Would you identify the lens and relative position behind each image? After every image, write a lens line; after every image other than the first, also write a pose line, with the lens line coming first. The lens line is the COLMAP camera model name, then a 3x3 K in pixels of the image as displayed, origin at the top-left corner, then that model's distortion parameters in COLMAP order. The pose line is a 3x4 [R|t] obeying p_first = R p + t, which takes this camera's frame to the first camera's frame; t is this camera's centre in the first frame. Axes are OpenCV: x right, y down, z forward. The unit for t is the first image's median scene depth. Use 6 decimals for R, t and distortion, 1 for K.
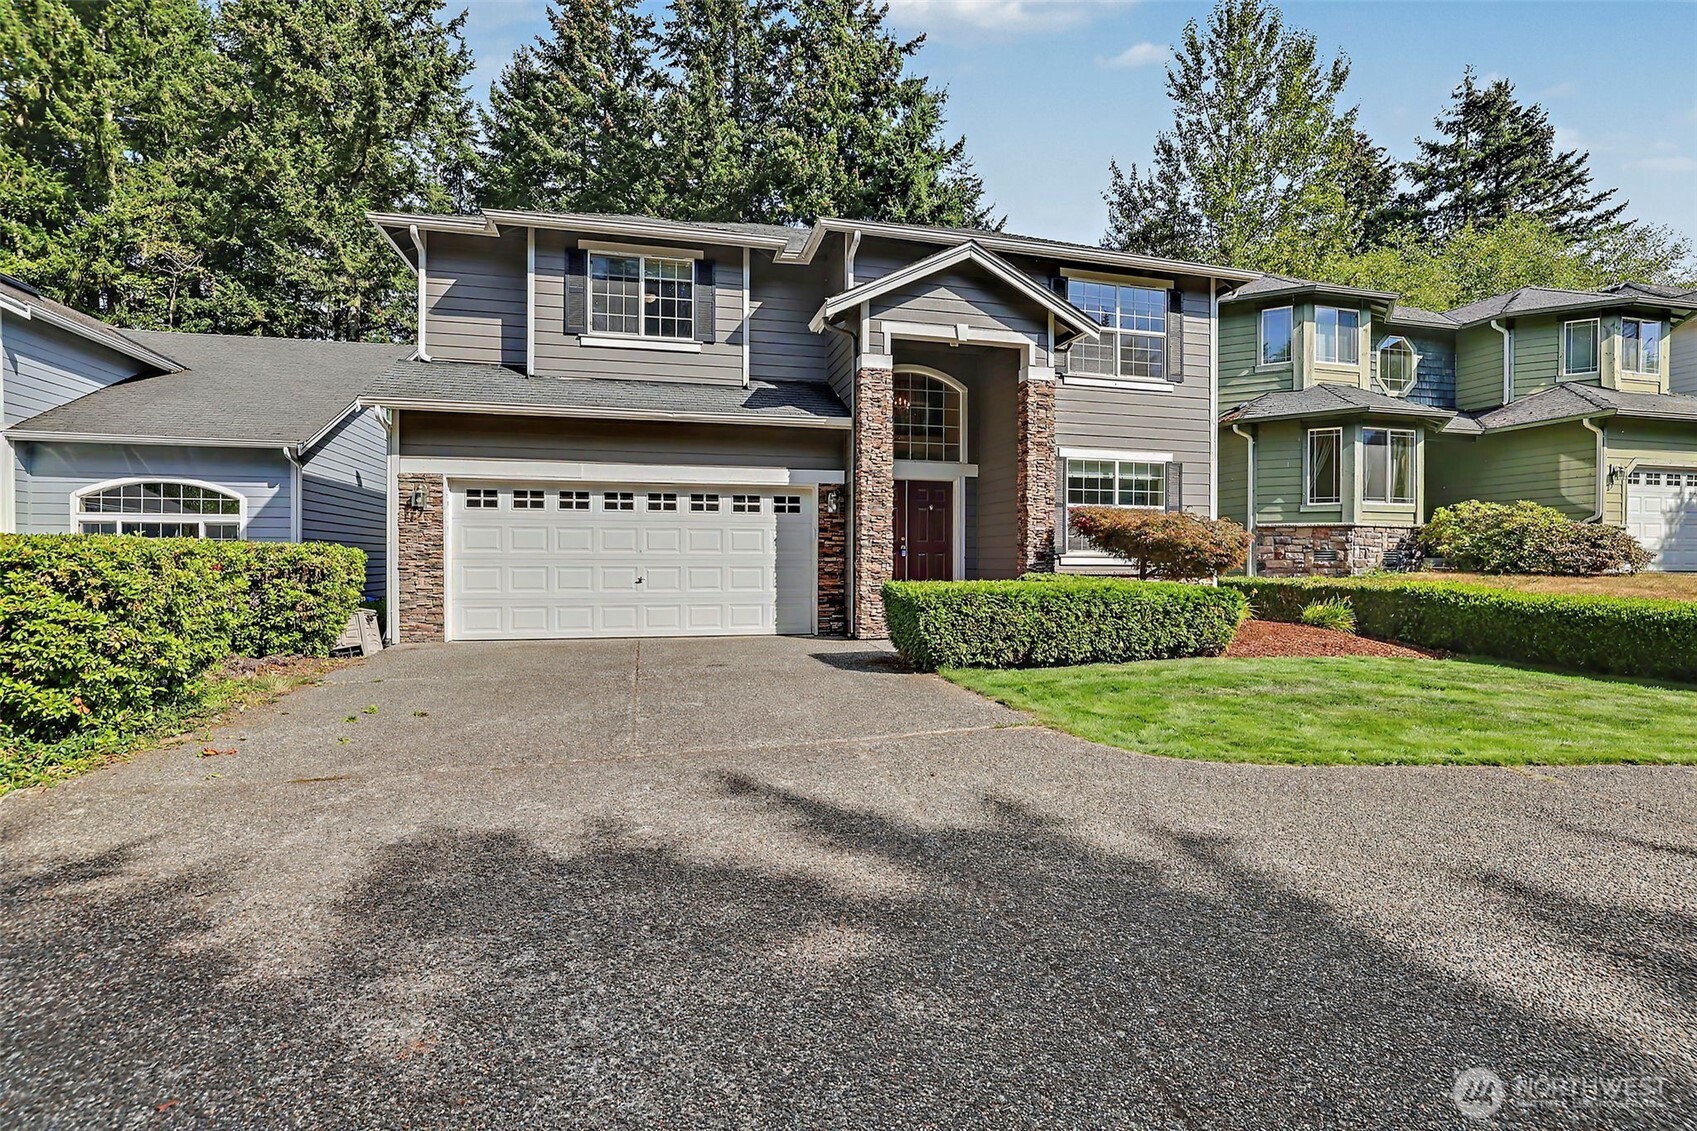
lens RADIAL K [[784.8, 0, 846.8], [0, 784.8, 572.0], [0, 0, 1]] dist [-0.020353, 0.006221]
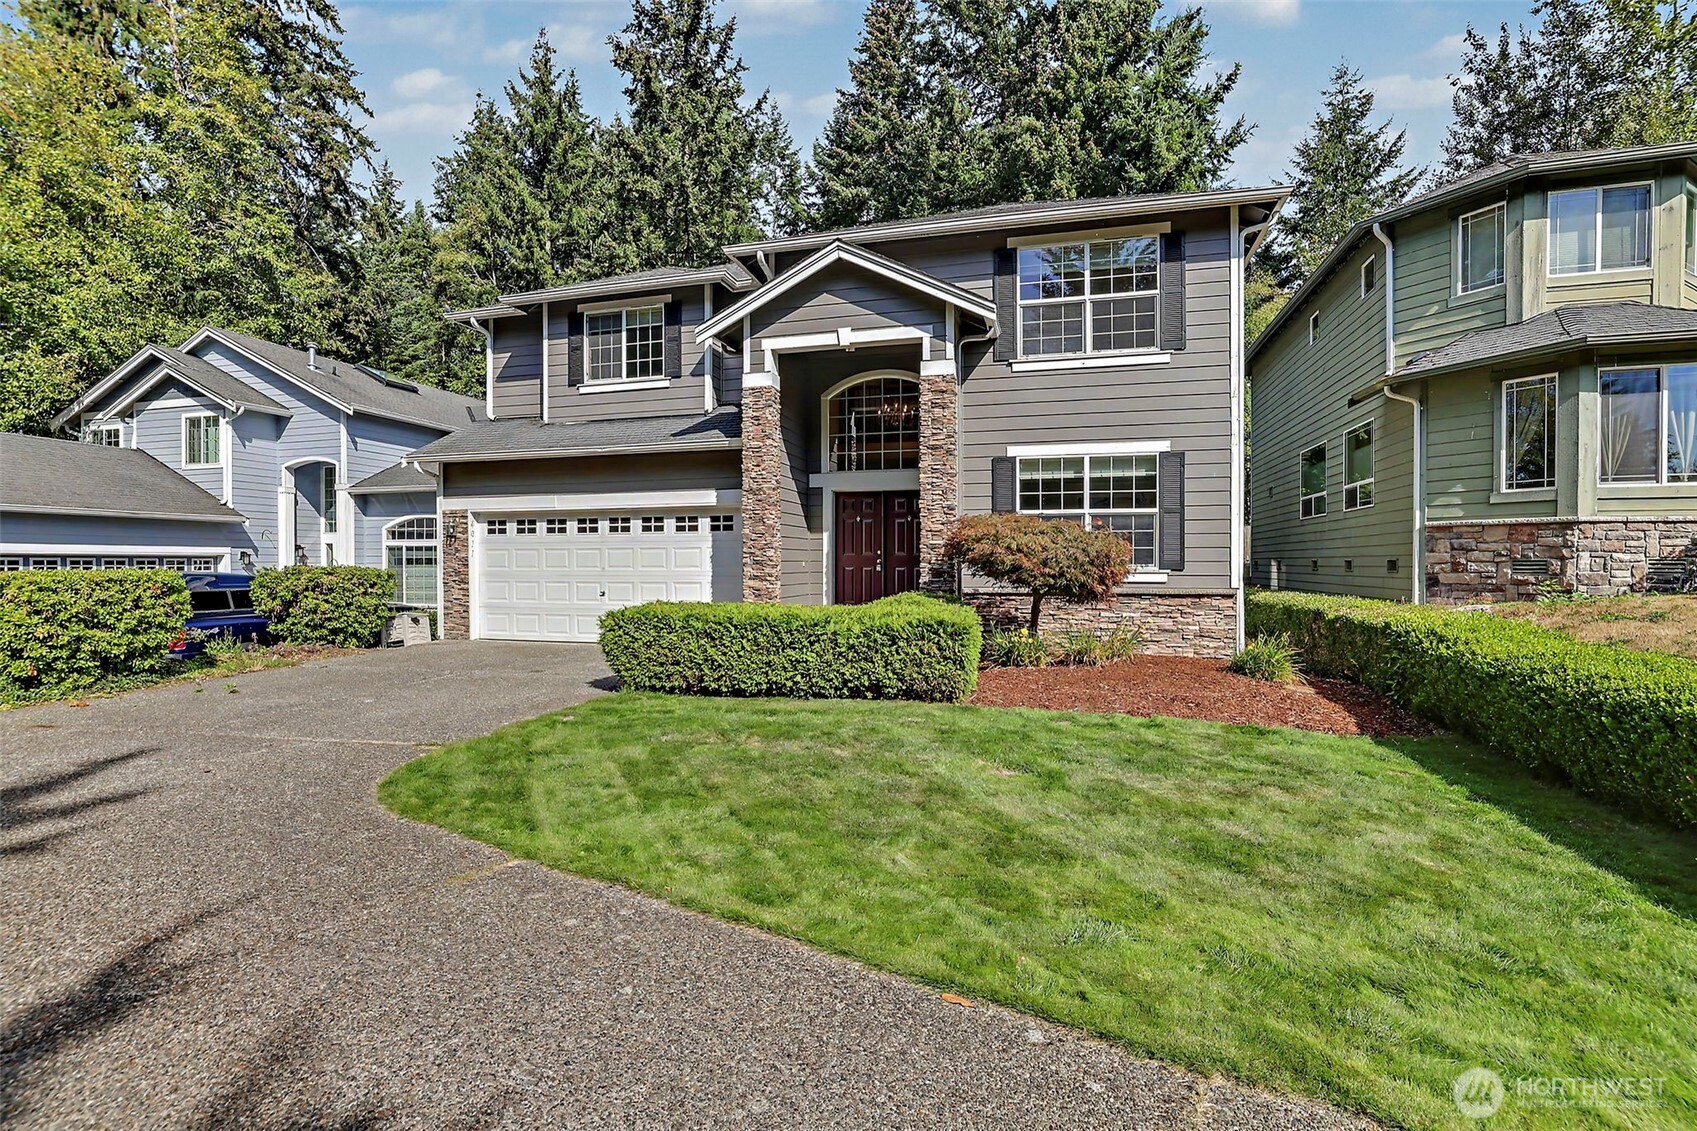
lens RADIAL K [[784.8, 0, 844.8], [0, 784.8, 573.2], [0, 0, 1]] dist [-0.020353, 0.006221]
pose [[0.865522, 0.002575, -0.500864, 0.578731], [-0.002295, 0.999997, 0.001174, -0.020160], [0.500865, 0.000133, 0.865525, 0.168712]]
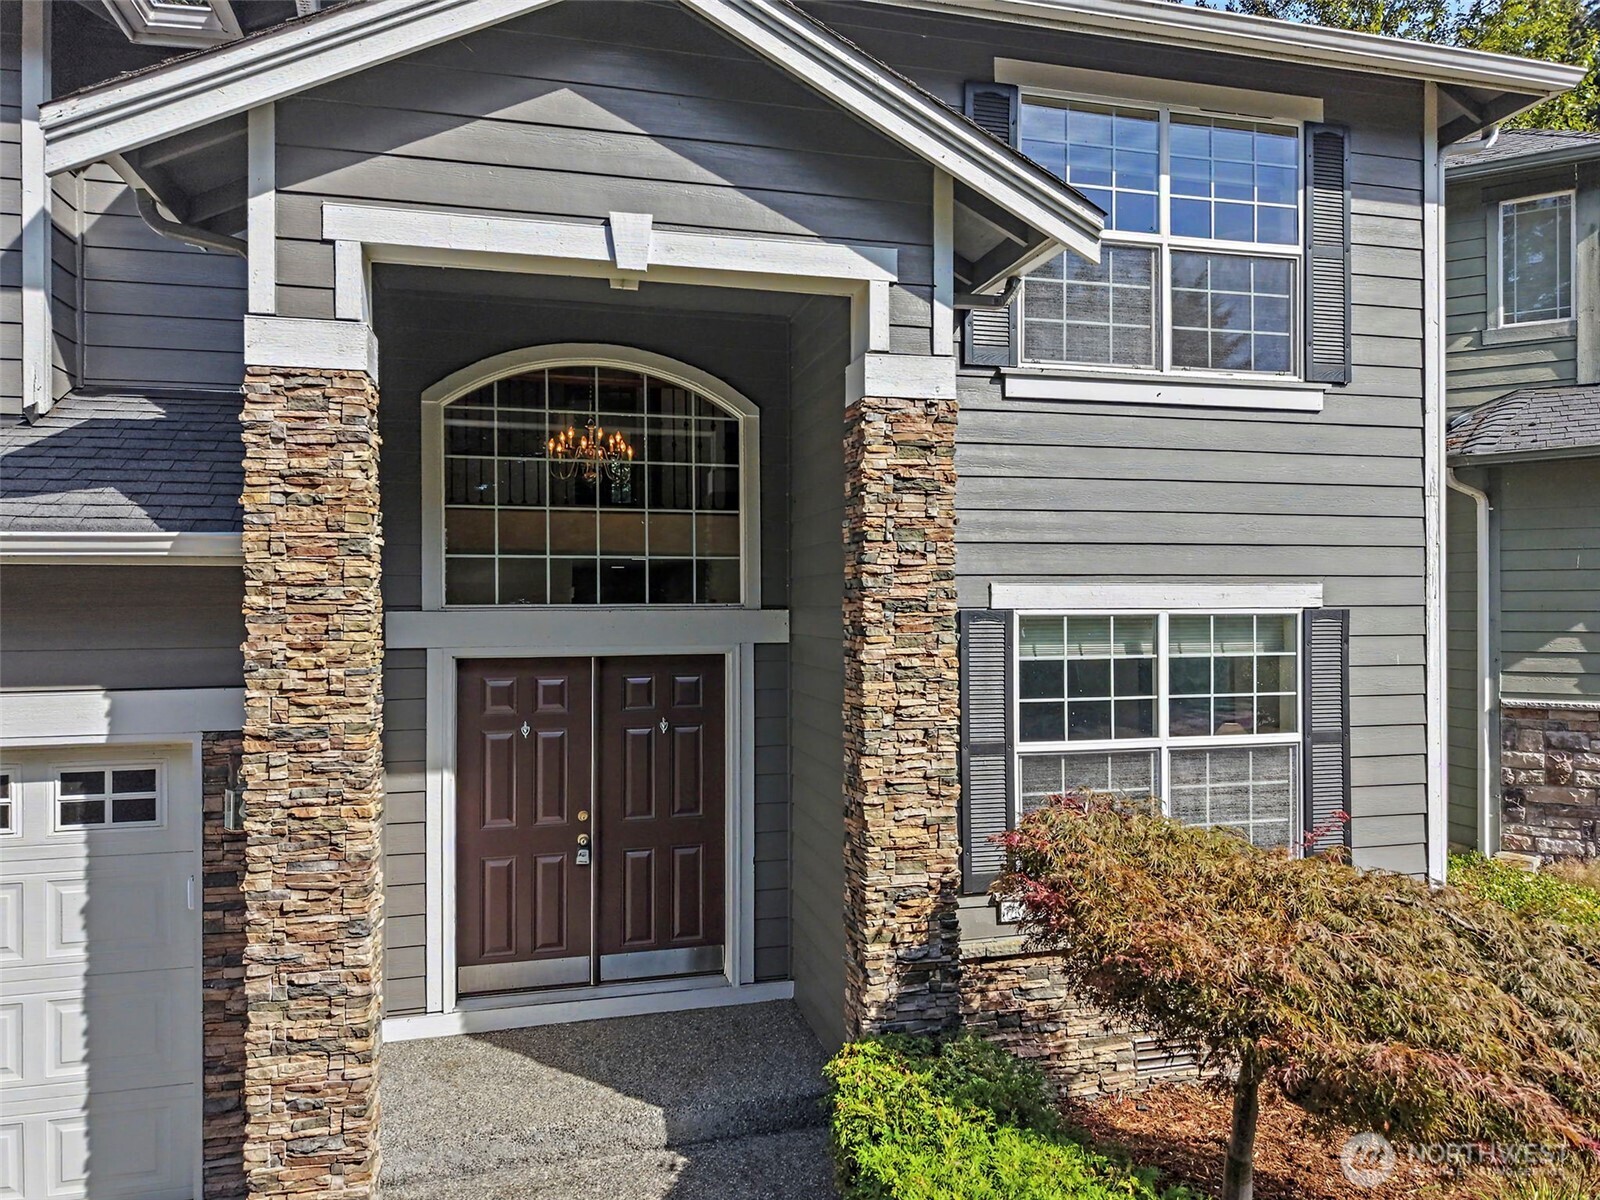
lens RADIAL K [[1069.7, 0, 796.3], [0, 1069.7, 598.0], [0, 0, 1]] dist [0.031503, -0.012028]
pose [[0.999952, -0.006687, -0.007209, 0.197483], [0.006616, 0.999930, -0.009840, -0.155436], [0.007275, 0.009791, 0.999926, 0.554259]]
